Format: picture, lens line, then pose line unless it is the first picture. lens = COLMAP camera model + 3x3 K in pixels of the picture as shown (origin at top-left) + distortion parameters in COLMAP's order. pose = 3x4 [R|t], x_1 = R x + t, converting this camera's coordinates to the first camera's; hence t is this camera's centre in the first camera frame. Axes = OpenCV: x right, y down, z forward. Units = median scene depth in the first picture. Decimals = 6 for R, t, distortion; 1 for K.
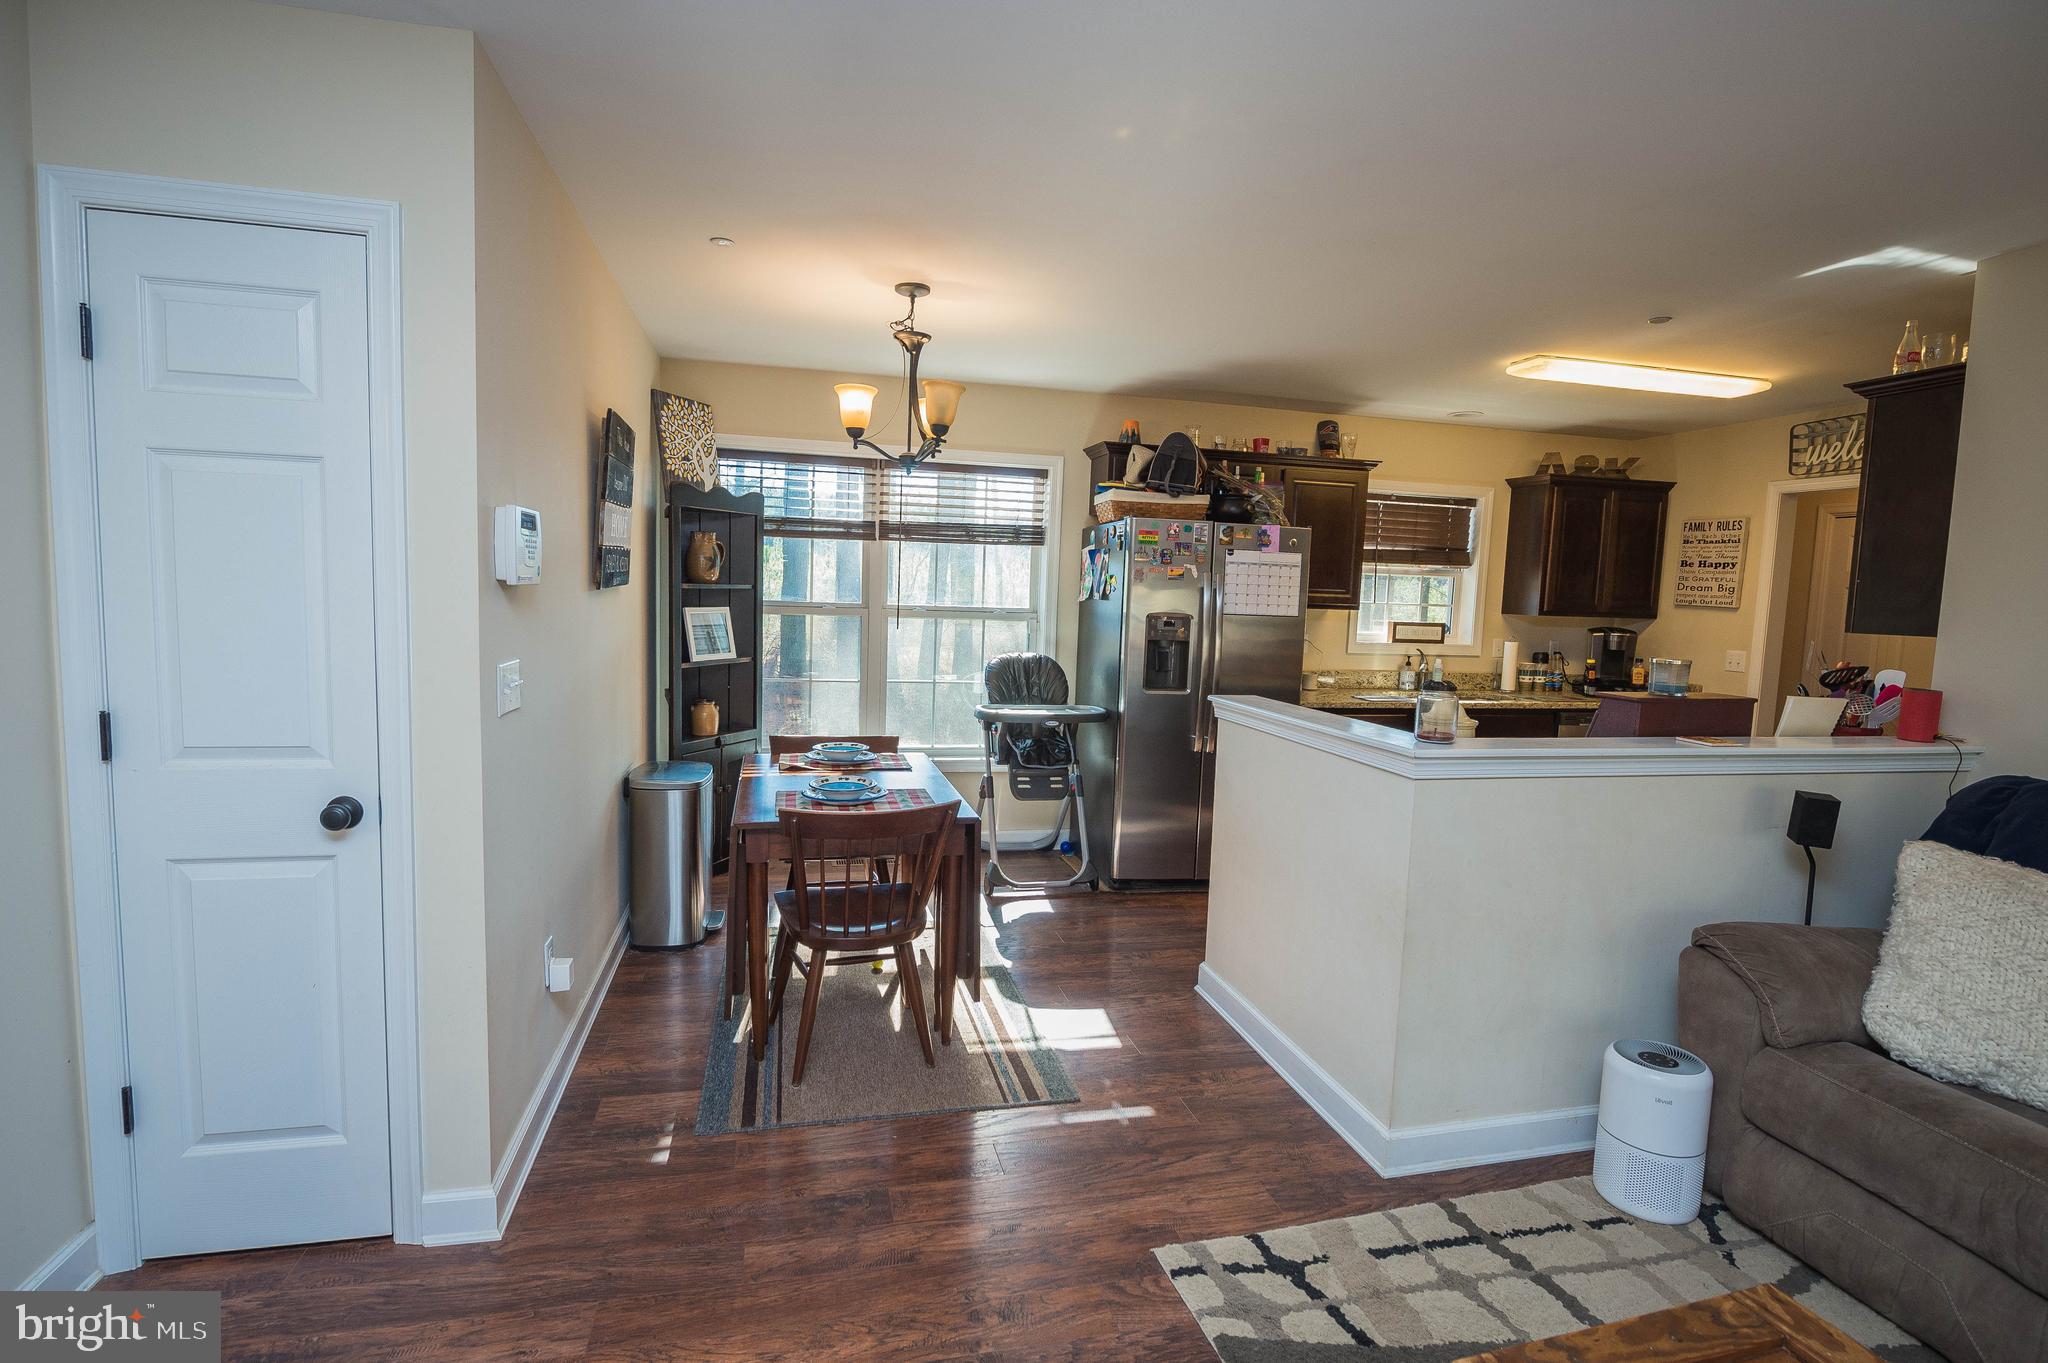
lens RADIAL K [[977.8, 0, 1026.2], [0, 977.8, 681.2], [0, 0, 1]] dist [0.000265, 0.000037]
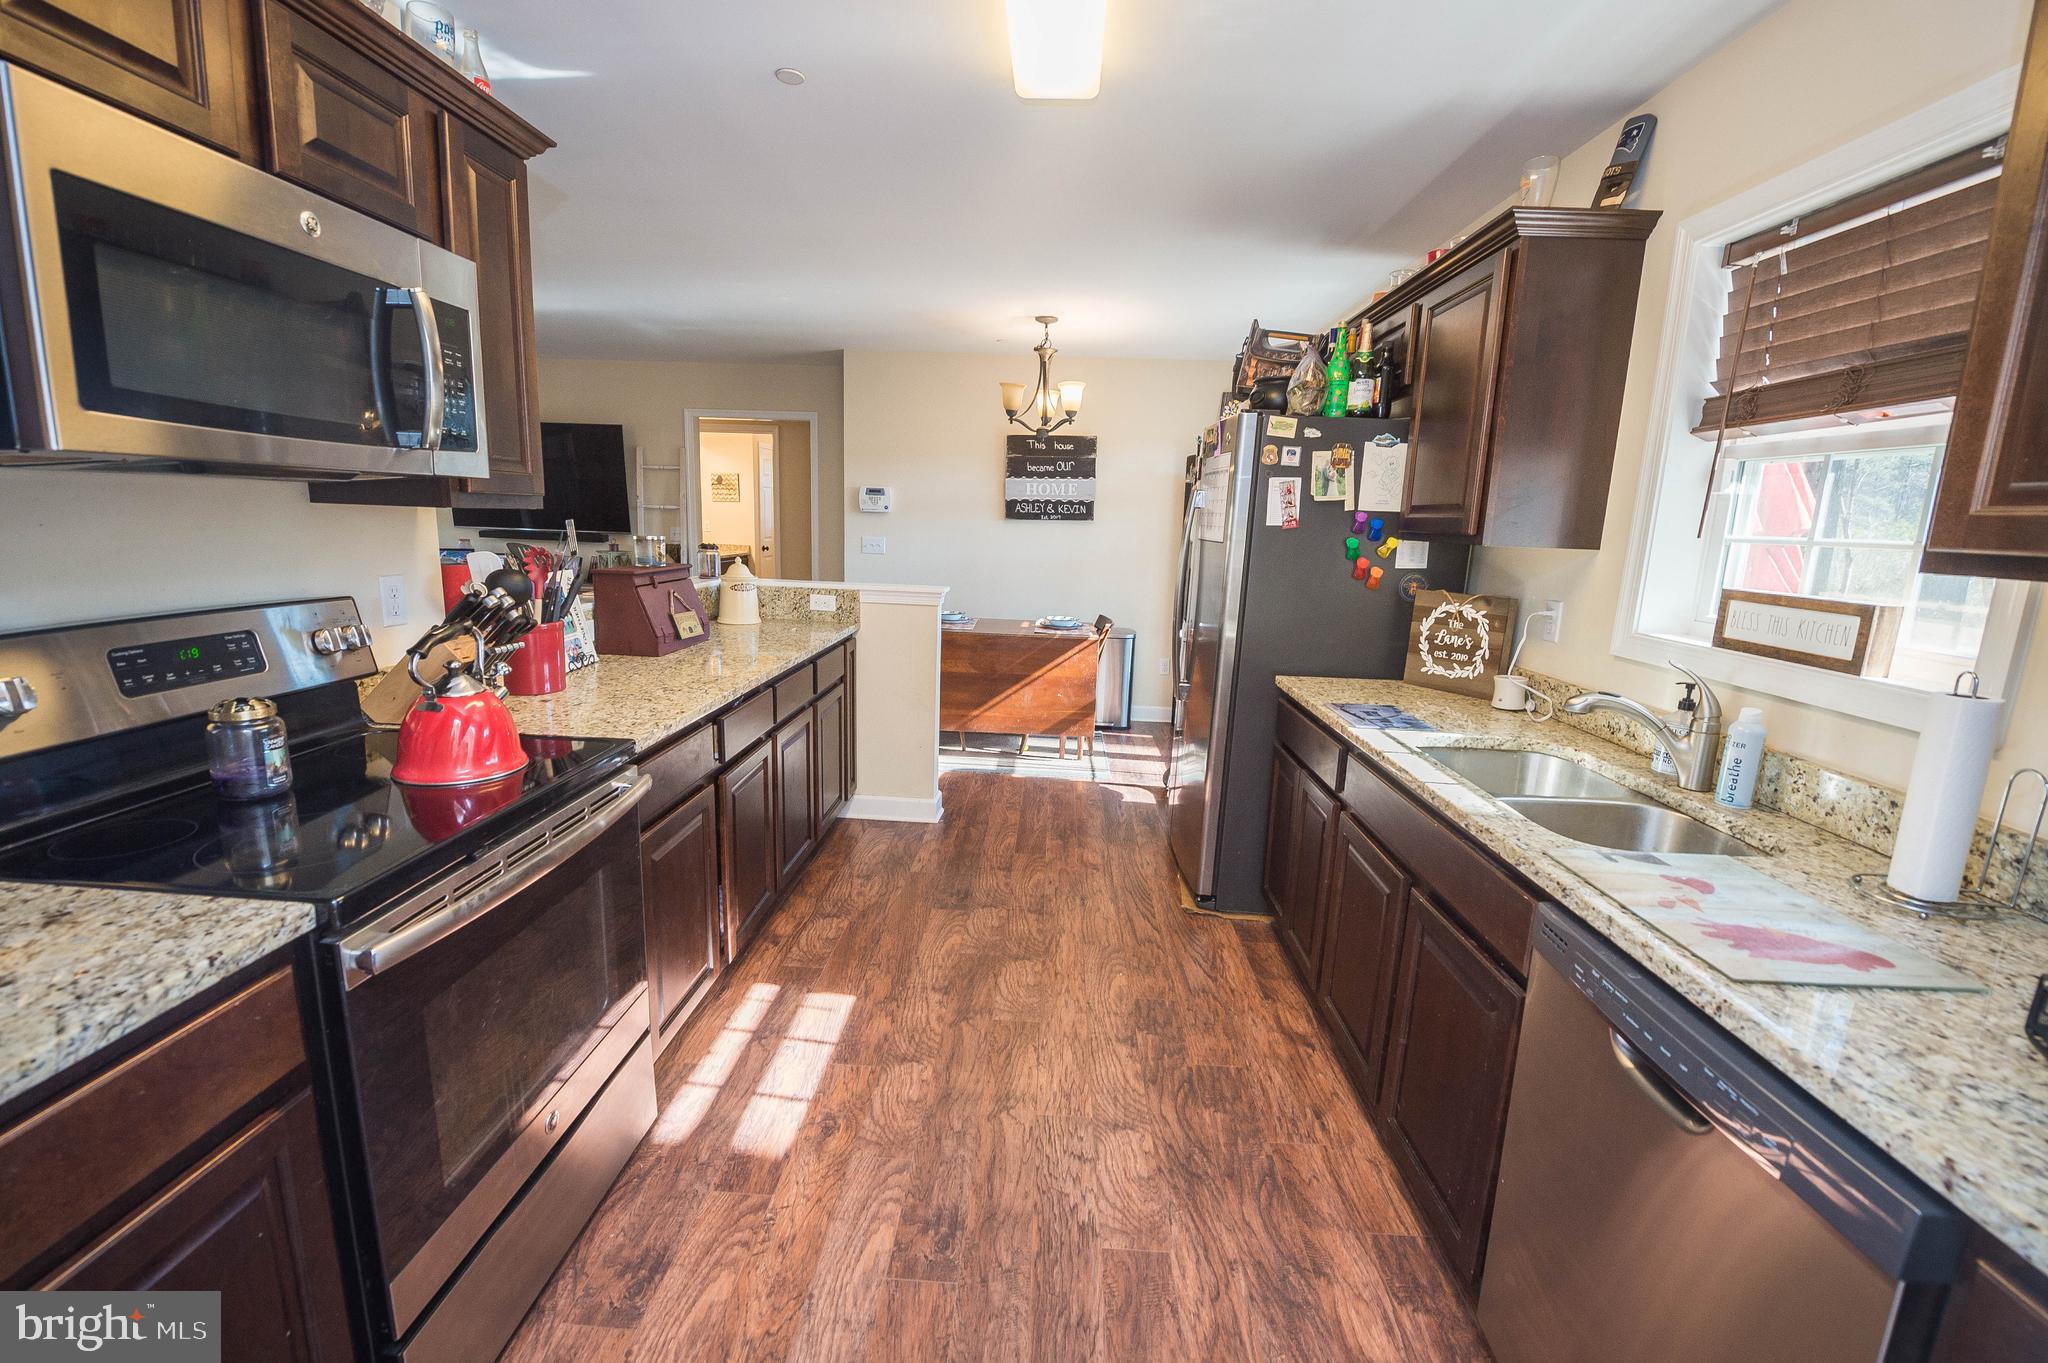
lens RADIAL K [[877.2, 0, 1023.5], [0, 877.2, 681.6], [0, 0, 1]] dist [-0.012789, -0.003360]
pose [[-0.283074, 0.136433, -0.949344, 0.753421], [-0.131473, 0.974967, 0.179318, -0.050656], [0.950044, 0.175574, -0.258051, 0.843225]]
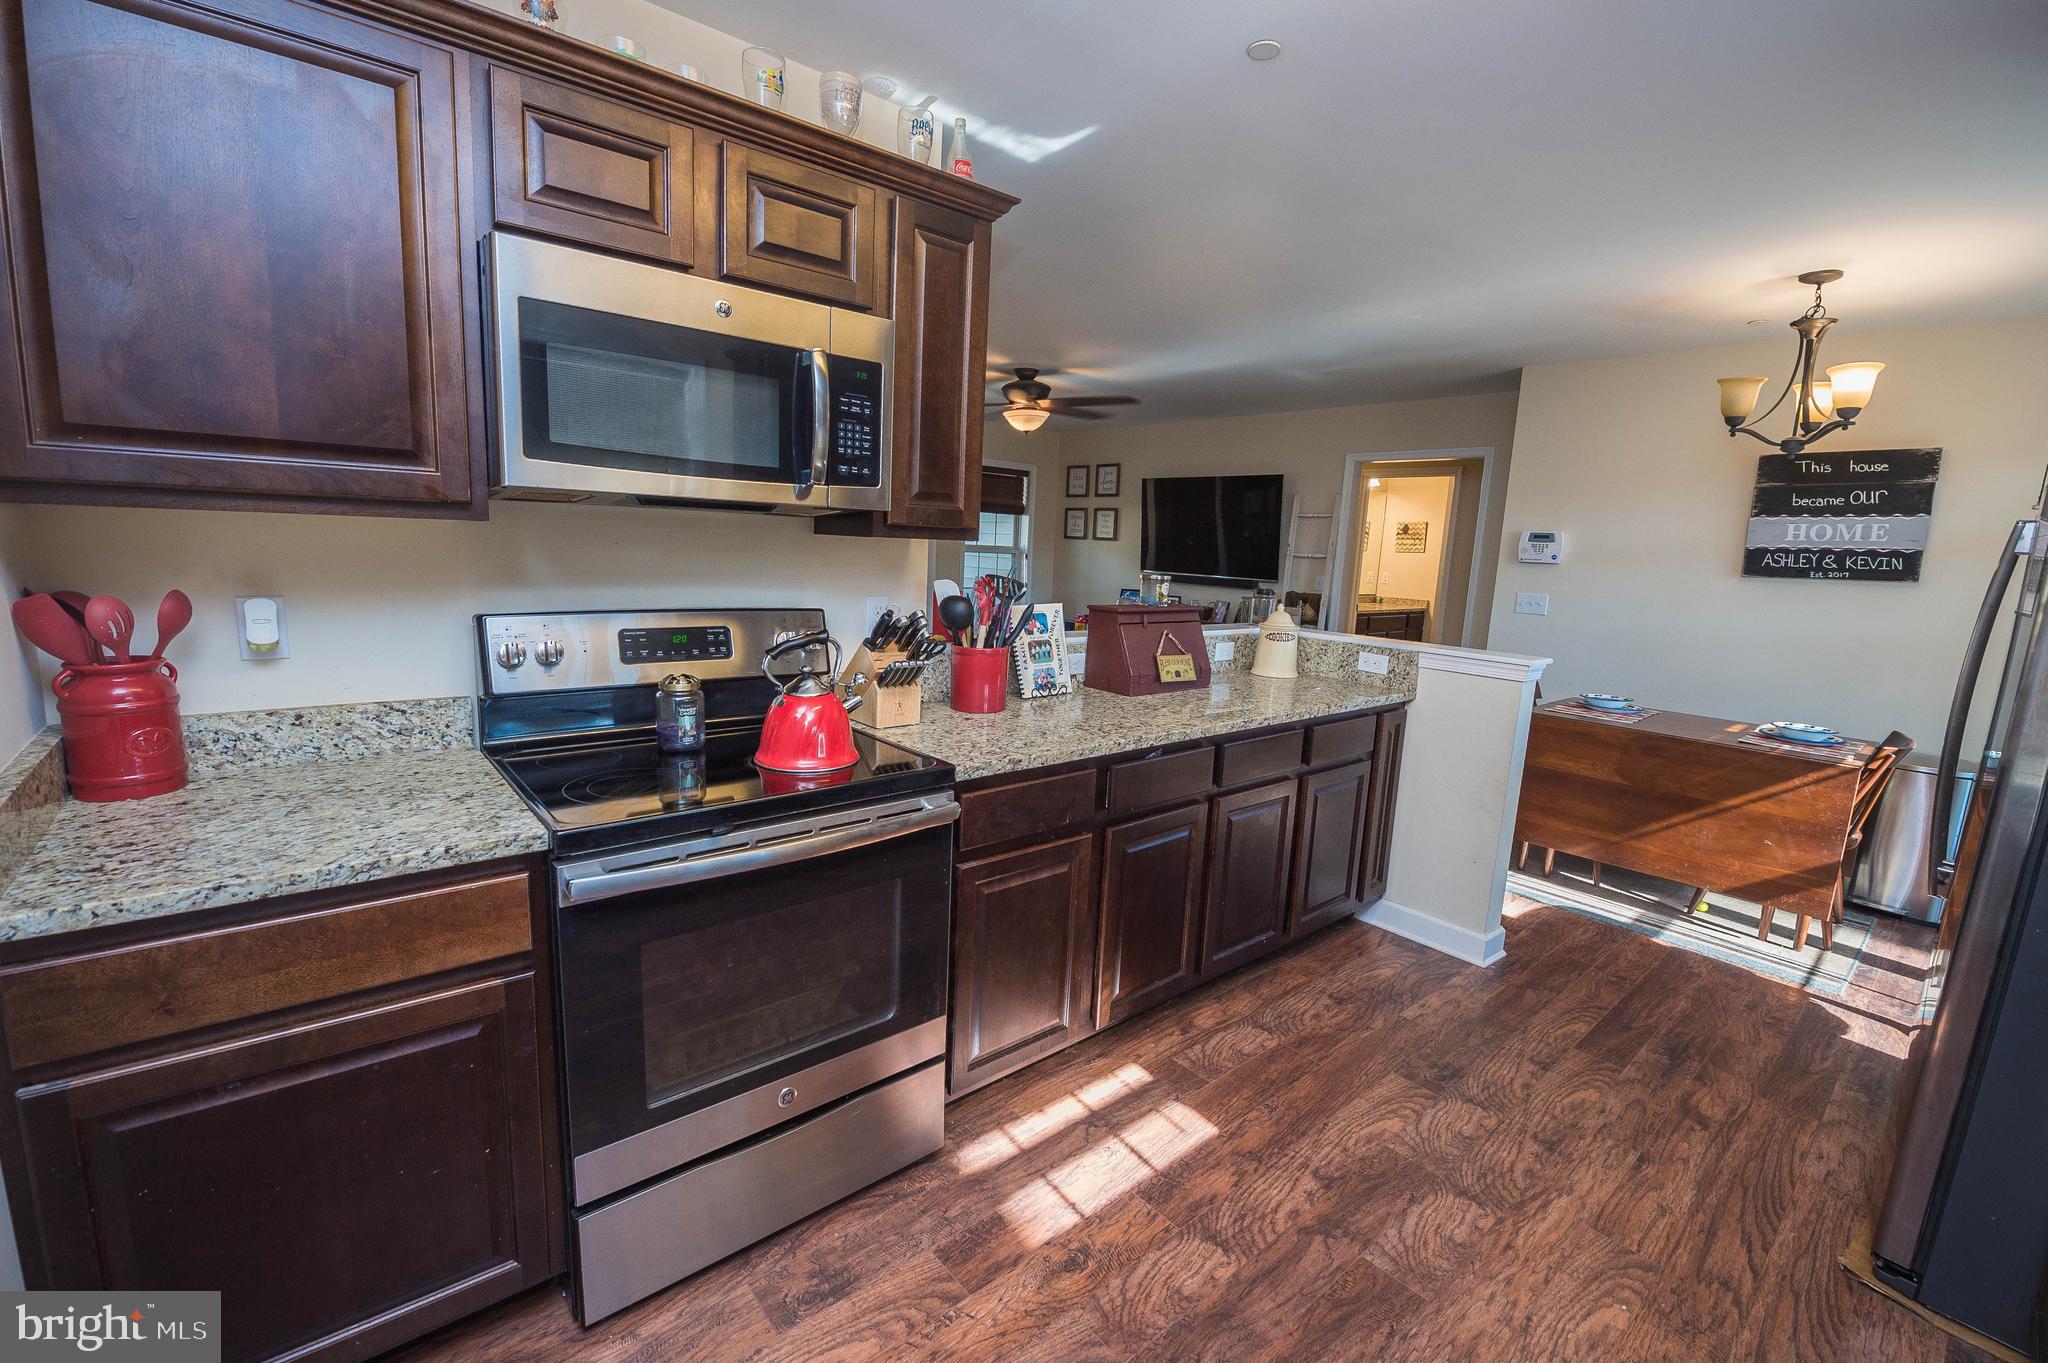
lens RADIAL K [[877.2, 0, 1016.8], [0, 877.2, 683.2], [0, 0, 1]] dist [-0.012789, -0.003360]
pose [[-0.902885, -0.002361, -0.429876, 0.612024], [-0.110064, 0.967923, 0.225856, -0.058263], [0.415554, 0.251236, -0.874183, 0.911999]]
